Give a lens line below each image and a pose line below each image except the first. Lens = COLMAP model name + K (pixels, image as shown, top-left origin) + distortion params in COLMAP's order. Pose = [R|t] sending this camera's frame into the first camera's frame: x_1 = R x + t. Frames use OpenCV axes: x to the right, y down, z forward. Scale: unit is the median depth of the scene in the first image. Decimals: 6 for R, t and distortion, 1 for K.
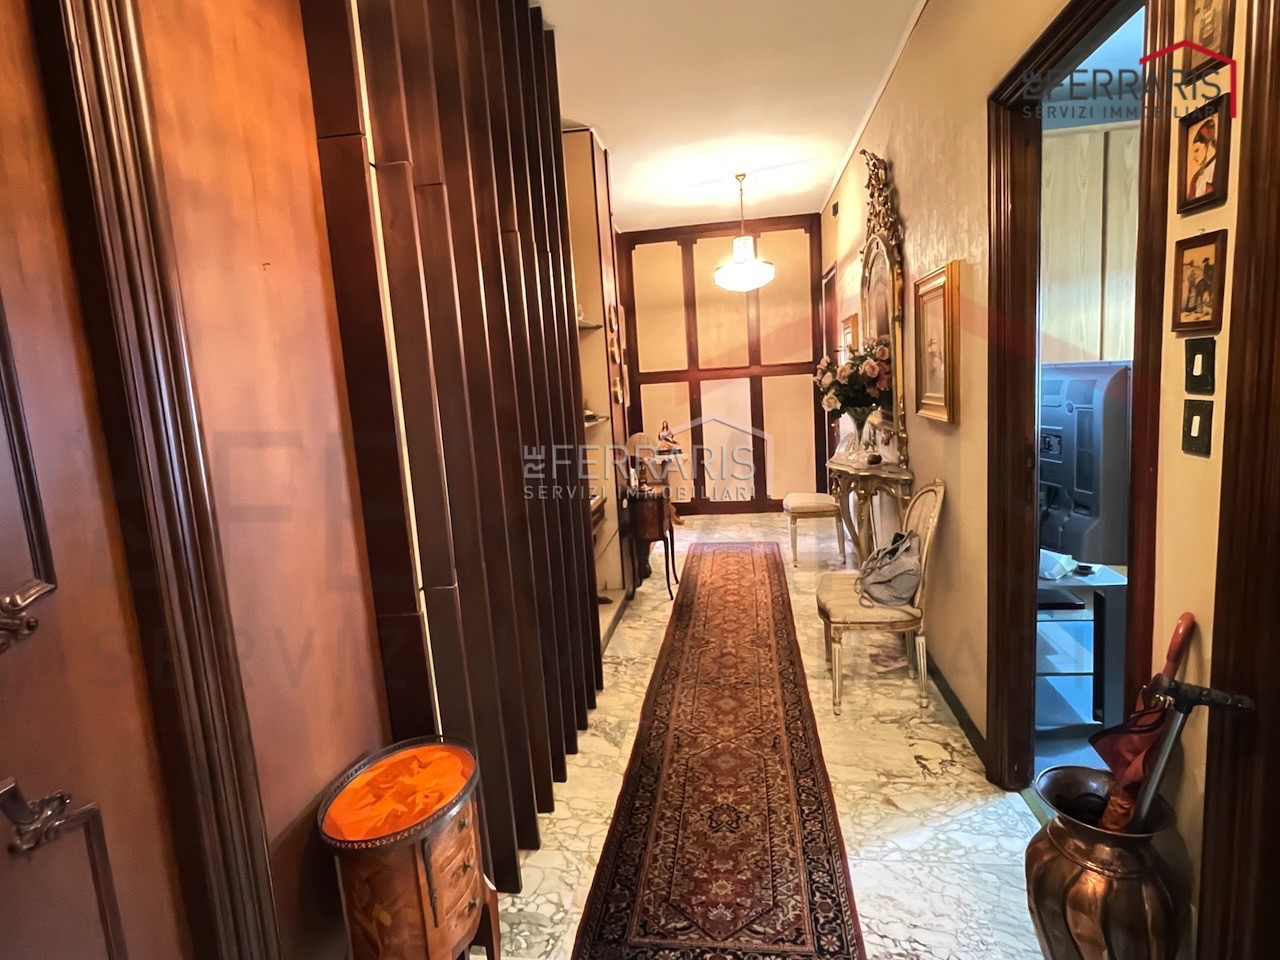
lens RADIAL K [[681.2, 0, 638.3], [0, 681.2, 478.0], [0, 0, 1]] dist [0.001922, -0.003133]
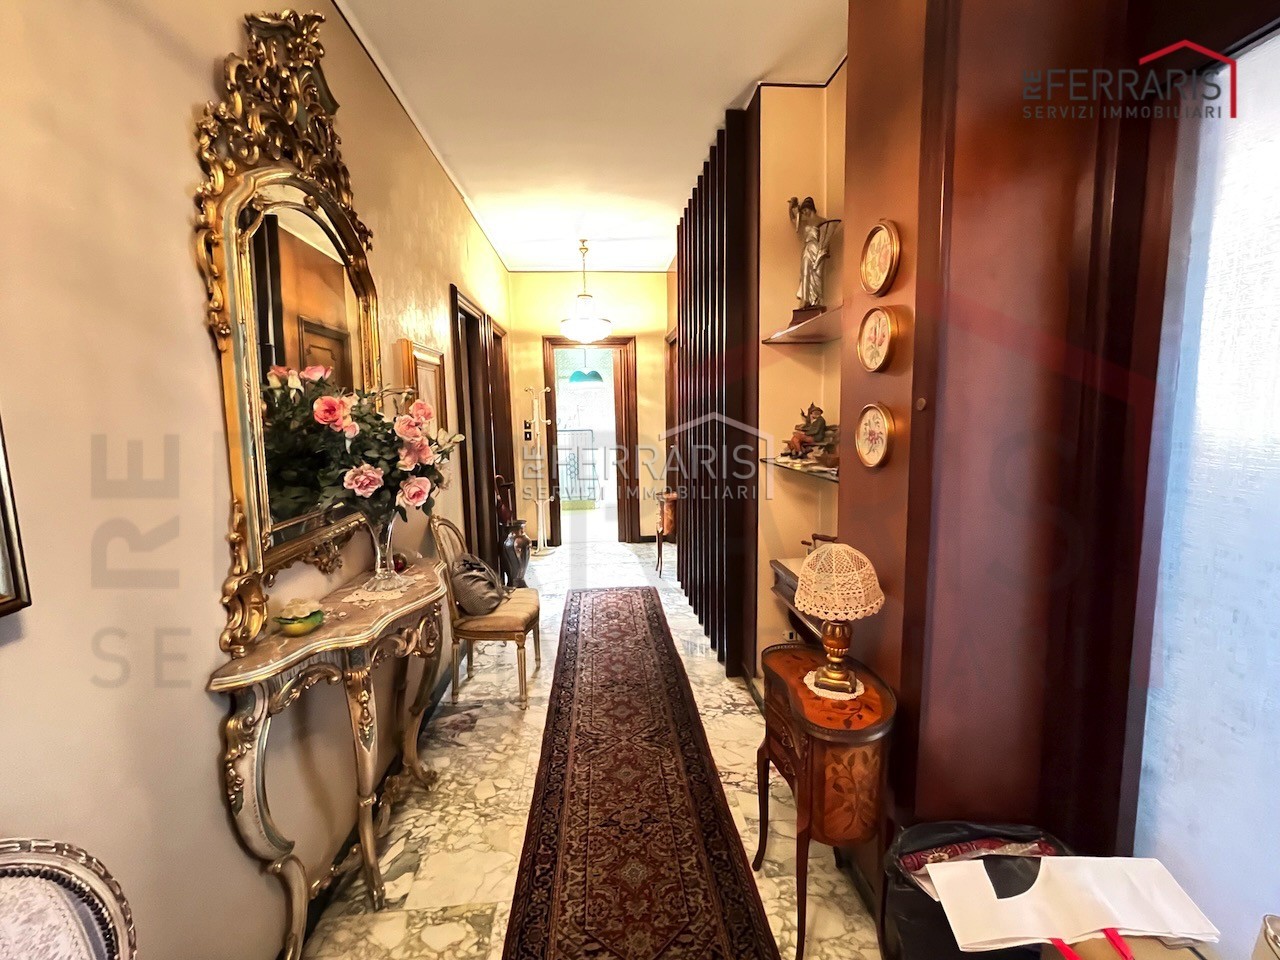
lens RADIAL K [[521.4, 0, 638.0], [0, 521.4, 470.7], [0, 0, 1]] dist [-0.004189, 0.000887]
pose [[-0.971495, 0.101915, -0.214035, 0.267640], [0.043061, 0.963717, 0.263429, -0.289443], [0.233116, 0.246703, -0.940635, 1.848049]]
